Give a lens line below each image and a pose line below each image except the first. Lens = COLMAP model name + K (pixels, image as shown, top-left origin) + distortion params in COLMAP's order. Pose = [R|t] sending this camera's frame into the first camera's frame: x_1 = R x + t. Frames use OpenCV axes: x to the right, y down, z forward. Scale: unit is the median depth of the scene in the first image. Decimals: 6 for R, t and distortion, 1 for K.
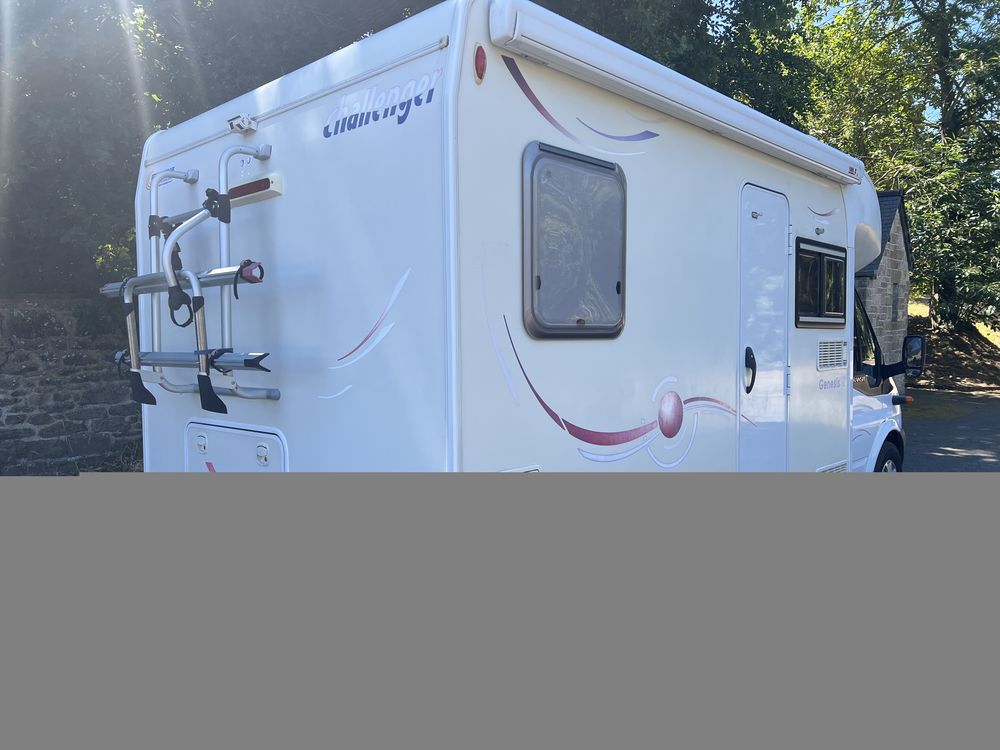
lens RADIAL K [[746.2, 0, 500.0], [0, 746.2, 375.0], [0, 0, 1]] dist [0.053985, -0.065509]
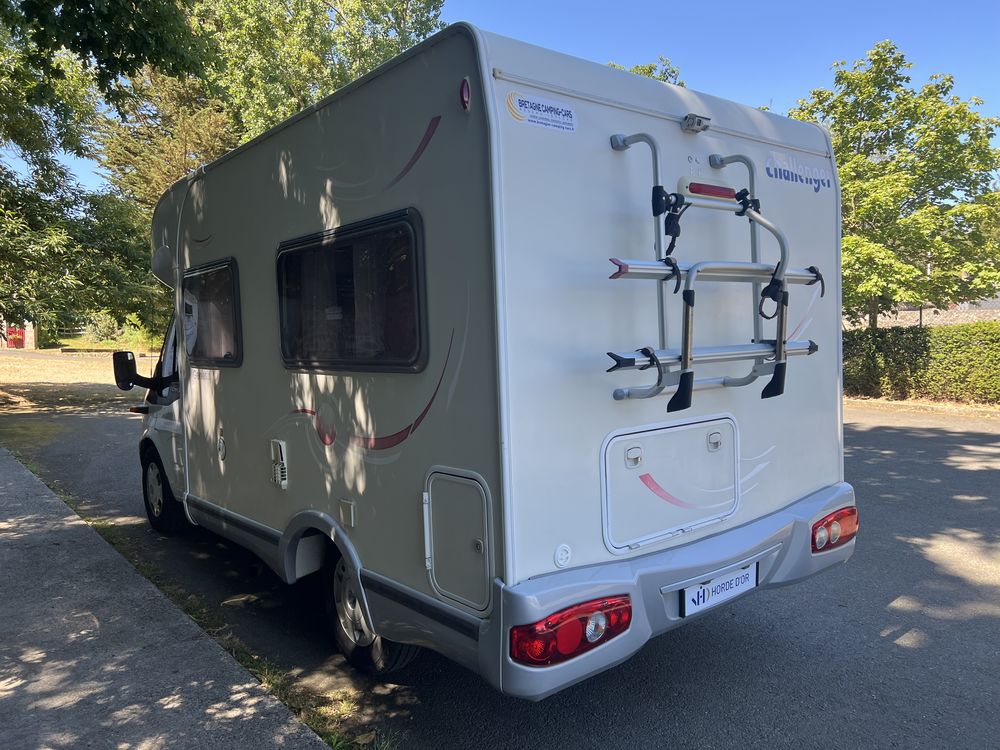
lens RADIAL K [[746.2, 0, 500.0], [0, 746.2, 375.0], [0, 0, 1]] dist [0.053985, -0.065509]
pose [[0.121296, -0.052584, 0.991223, -1.691134], [0.080272, 0.995845, 0.043006, -0.066689], [-0.989365, 0.074351, 0.125013, 1.390452]]
